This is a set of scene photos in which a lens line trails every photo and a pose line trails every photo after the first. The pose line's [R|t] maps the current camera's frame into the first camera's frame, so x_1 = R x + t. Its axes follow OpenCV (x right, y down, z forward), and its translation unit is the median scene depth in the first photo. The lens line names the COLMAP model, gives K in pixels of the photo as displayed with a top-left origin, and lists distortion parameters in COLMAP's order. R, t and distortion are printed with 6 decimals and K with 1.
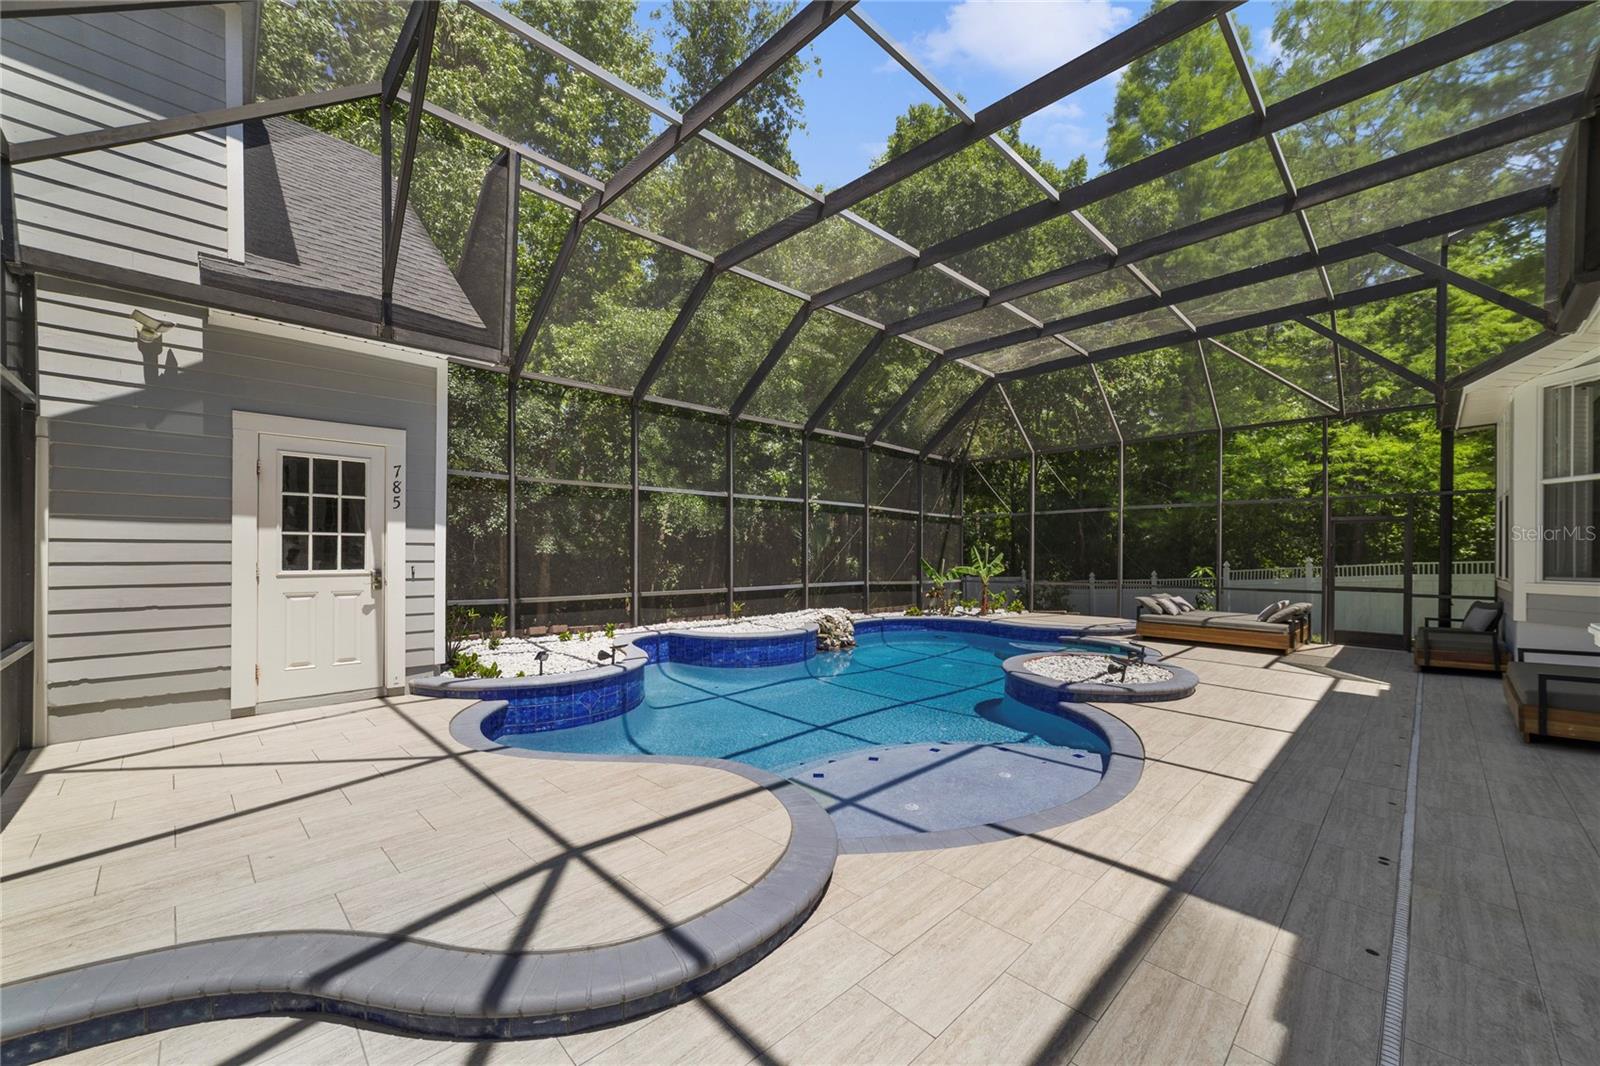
lens RADIAL K [[614.5, 0, 793.4], [0, 614.5, 551.7], [0, 0, 1]] dist [-0.011552, 0.007607]
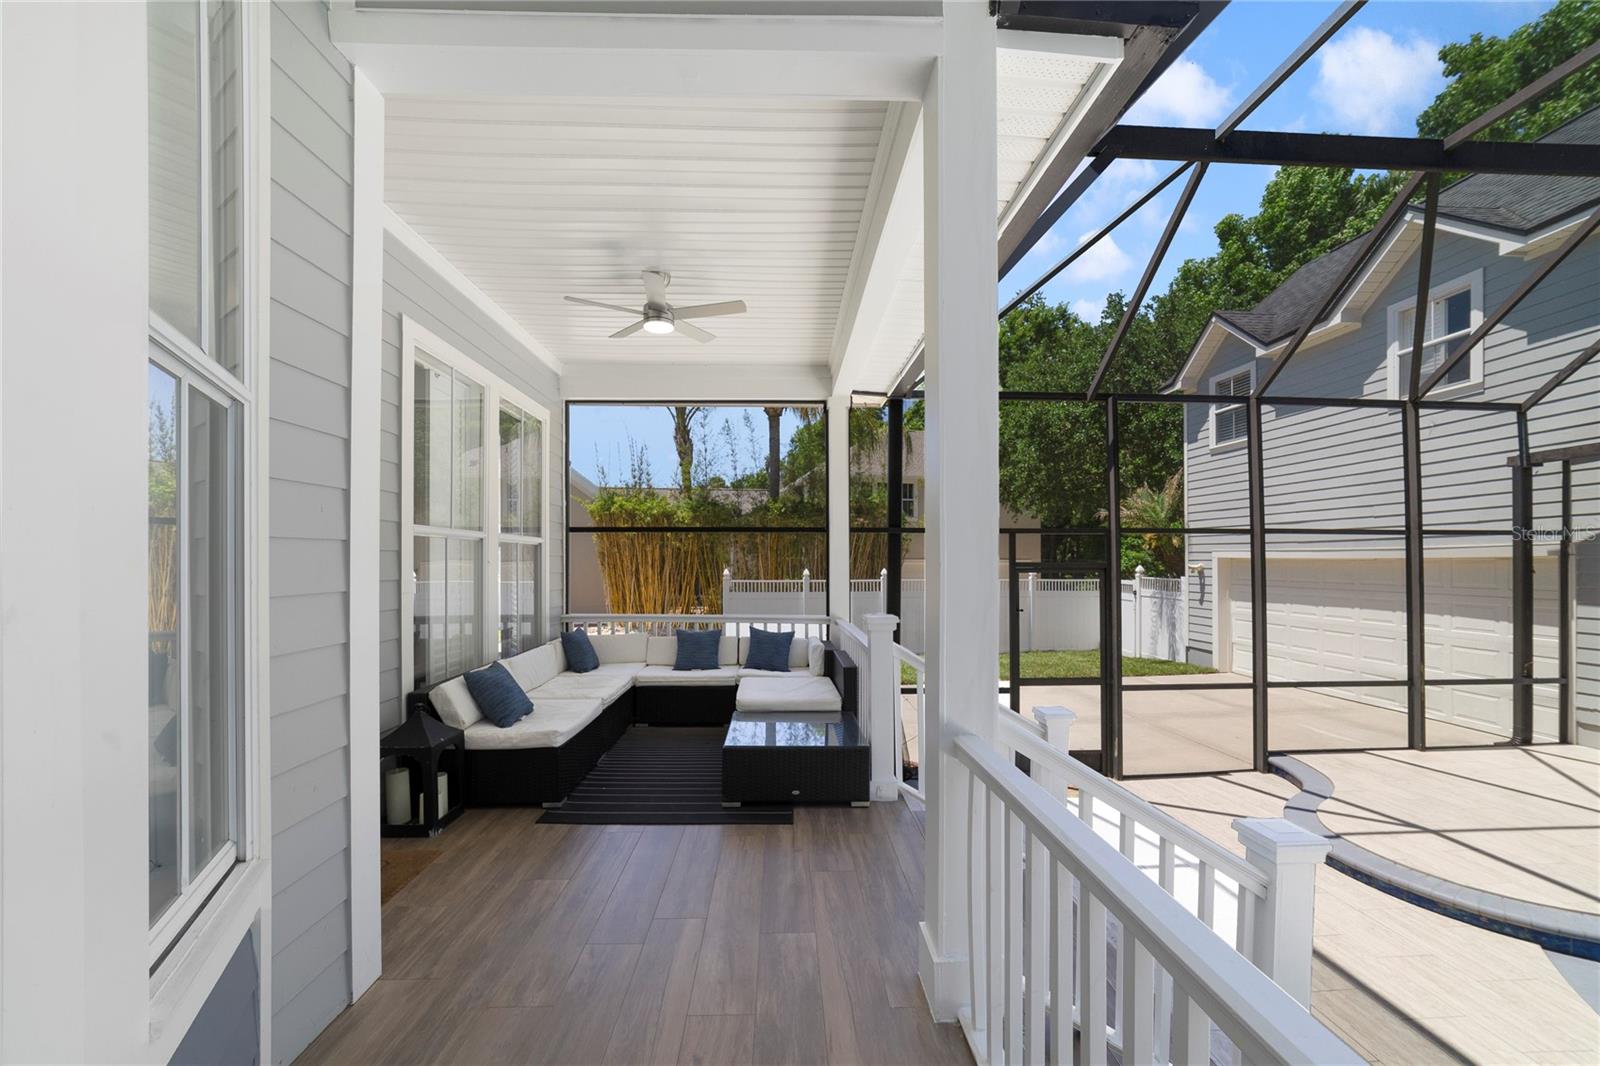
lens RADIAL K [[591.6, 0, 798.6], [0, 591.6, 563.2], [0, 0, 1]] dist [-0.008626, 0.000043]
pose [[-0.670075, -0.005485, -0.742273, 1.054693], [-0.002388, 0.999983, -0.005234, -0.121966], [0.742289, -0.001735, -0.670077, 0.408130]]
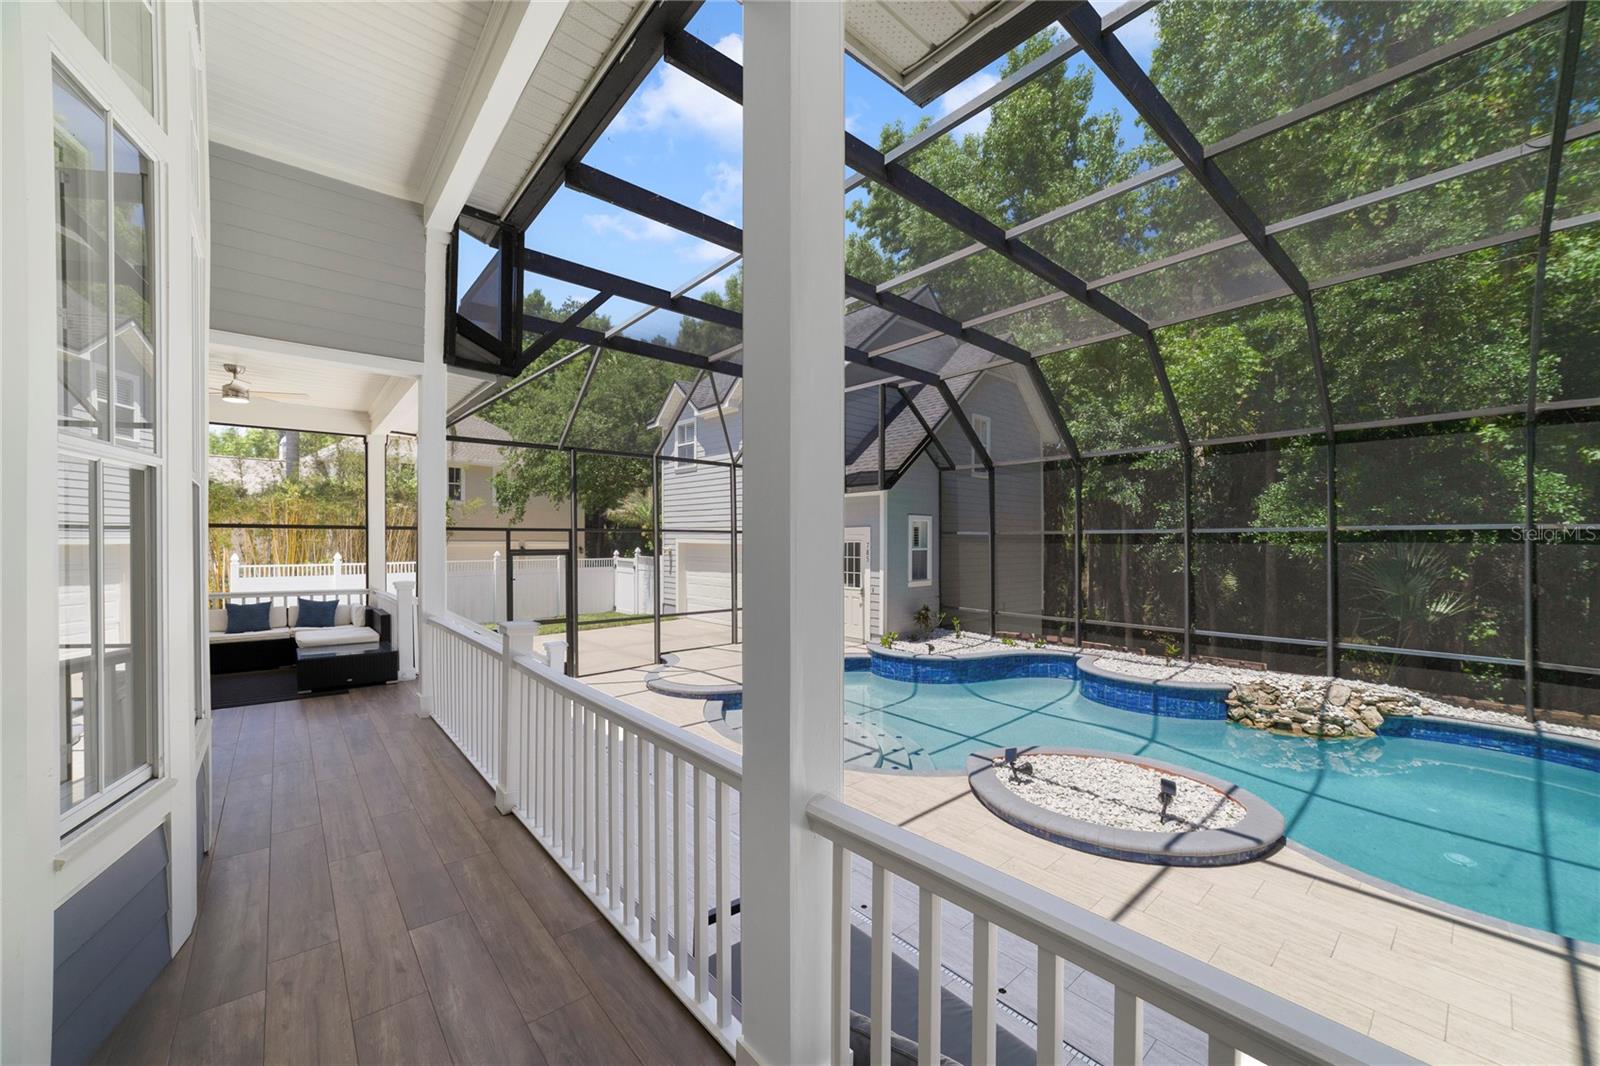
lens RADIAL K [[611.5, 0, 800.0], [0, 611.5, 545.6], [0, 0, 1]] dist [-0.021615, 0.007553]
pose [[-0.052333, 0.000762, -0.998629, 1.749172], [0.000790, 0.999999, 0.000722, -0.143001], [0.998629, -0.000751, -0.052334, 0.944441]]
